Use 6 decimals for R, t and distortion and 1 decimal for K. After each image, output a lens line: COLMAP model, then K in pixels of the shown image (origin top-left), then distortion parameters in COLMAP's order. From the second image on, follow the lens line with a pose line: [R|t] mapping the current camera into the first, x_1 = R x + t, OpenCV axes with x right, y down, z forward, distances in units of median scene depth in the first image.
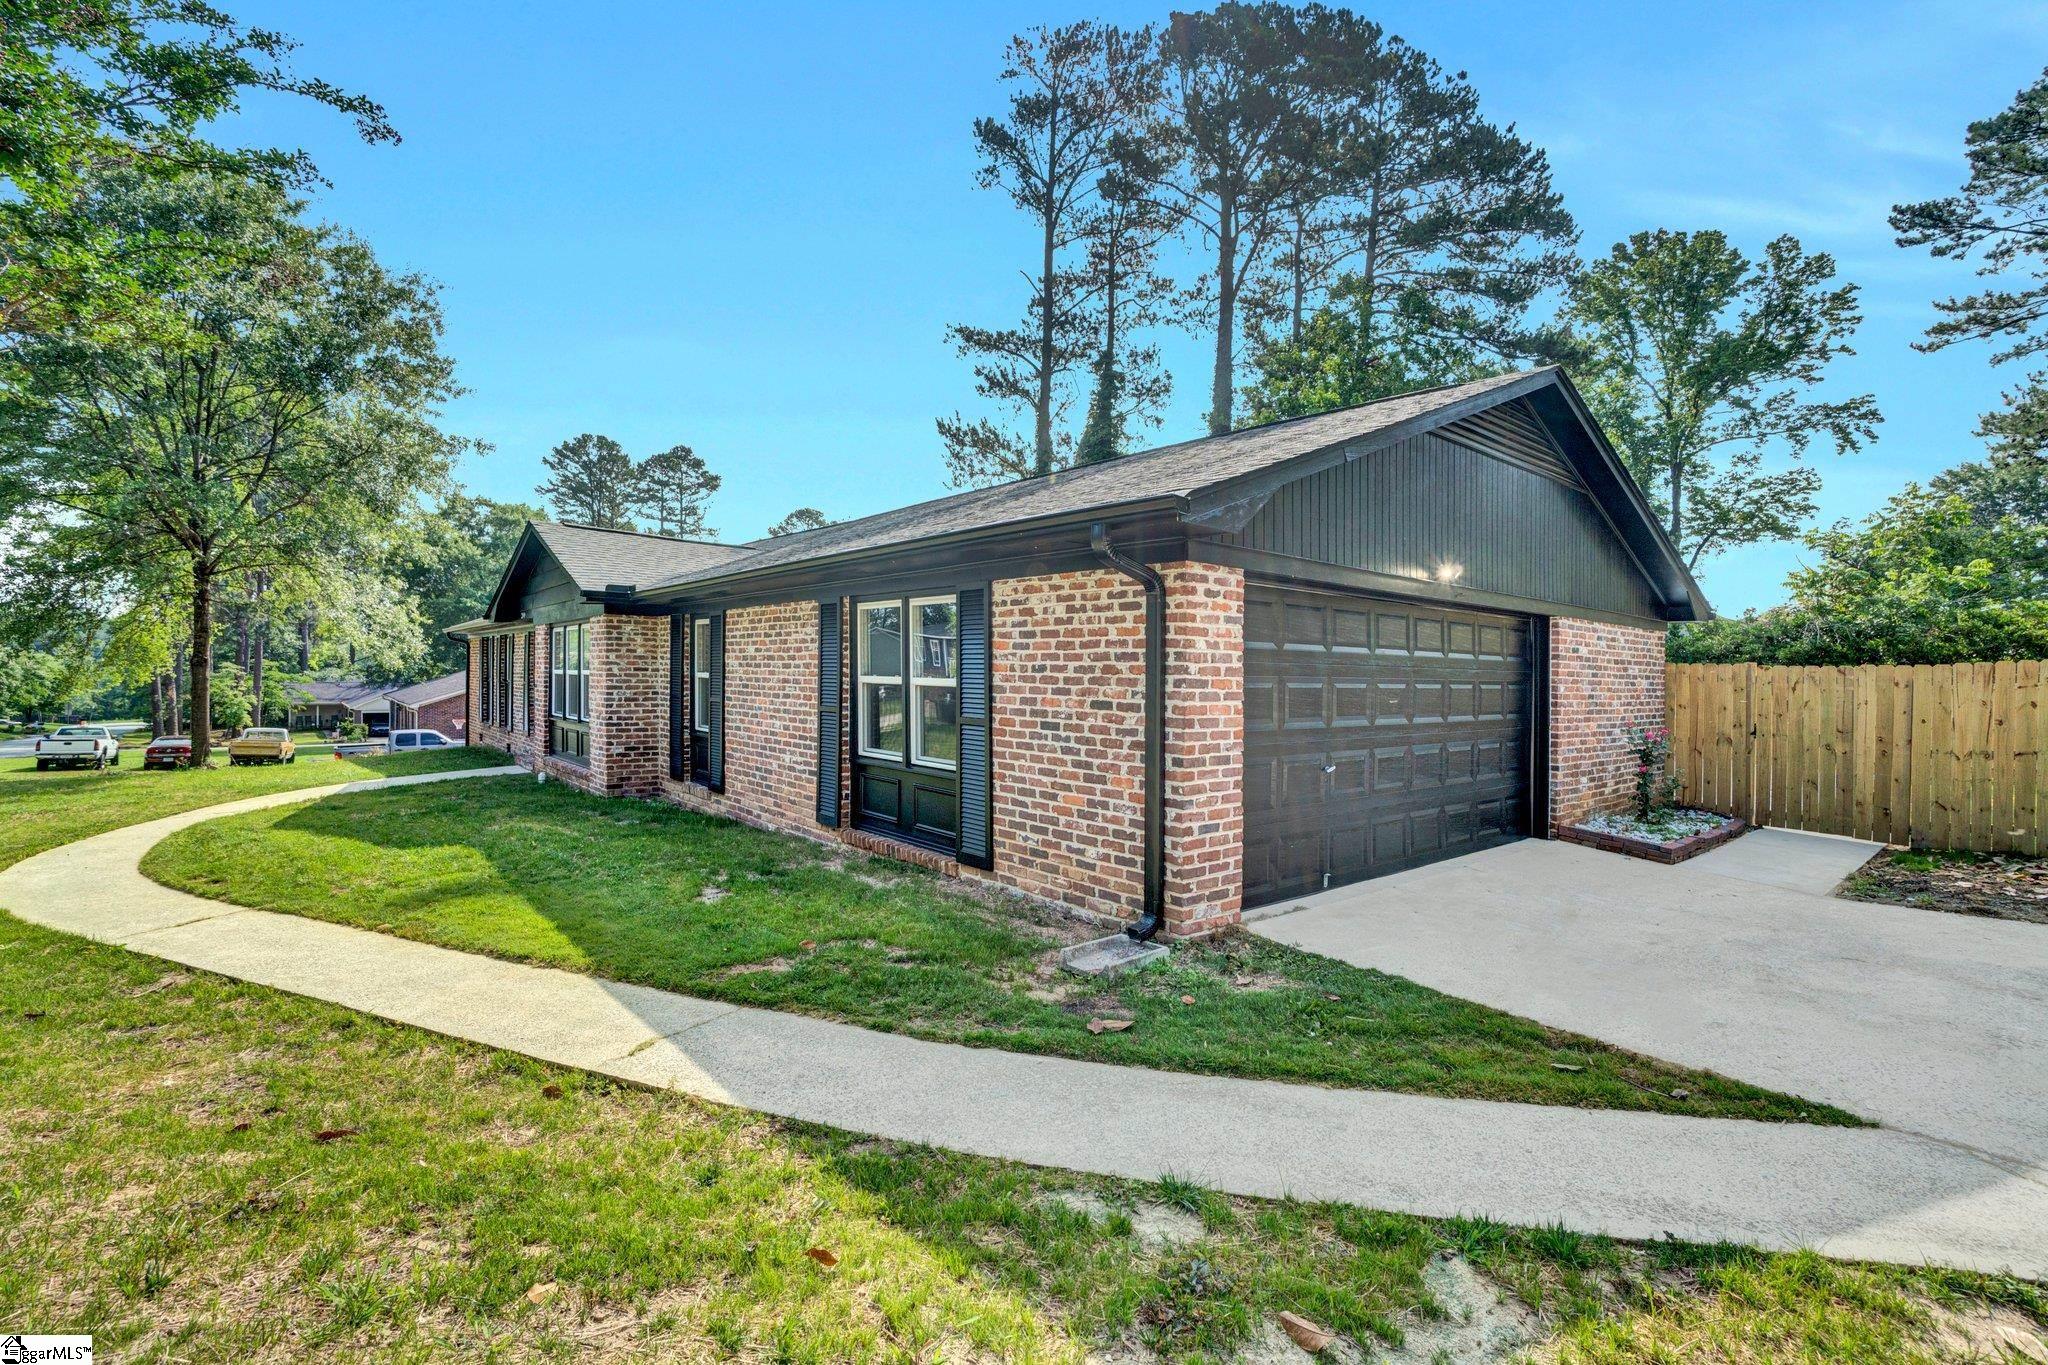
lens RADIAL K [[941.1, 0, 1023.6], [0, 941.1, 658.1], [0, 0, 1]] dist [-0.044021, -0.000036]
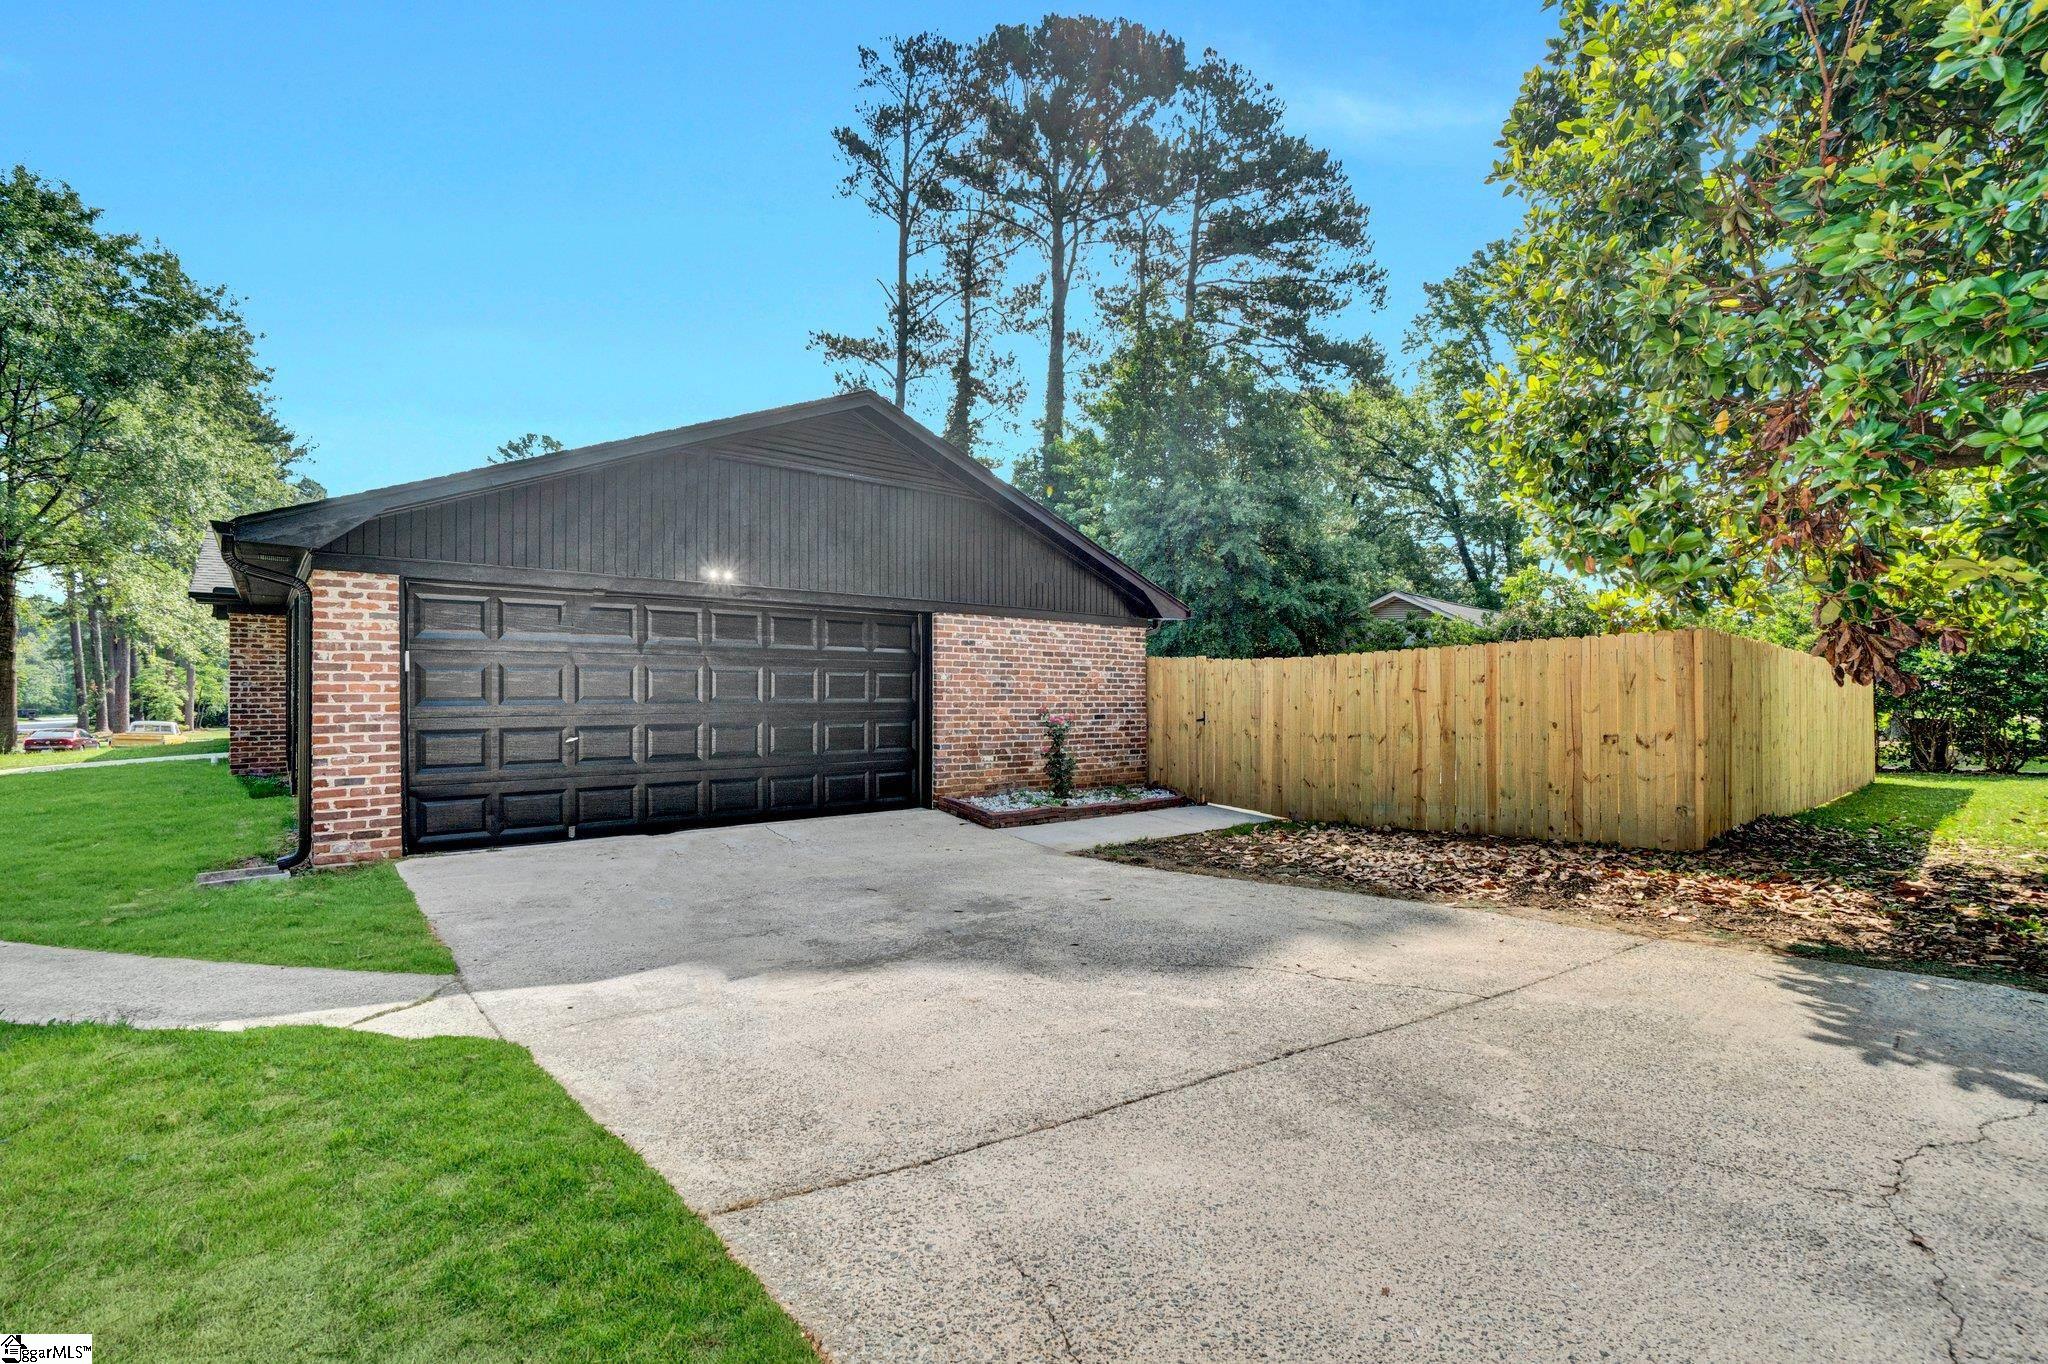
lens RADIAL K [[934.5, 0, 1024.0], [0, 934.5, 682.0], [0, 0, 1]] dist [-0.028415, 0.000401]
pose [[0.999880, 0.000635, 0.015458, 0.188292], [-0.001017, 0.999693, 0.024740, 0.002798], [-0.015438, -0.024753, 0.999574, -0.043207]]
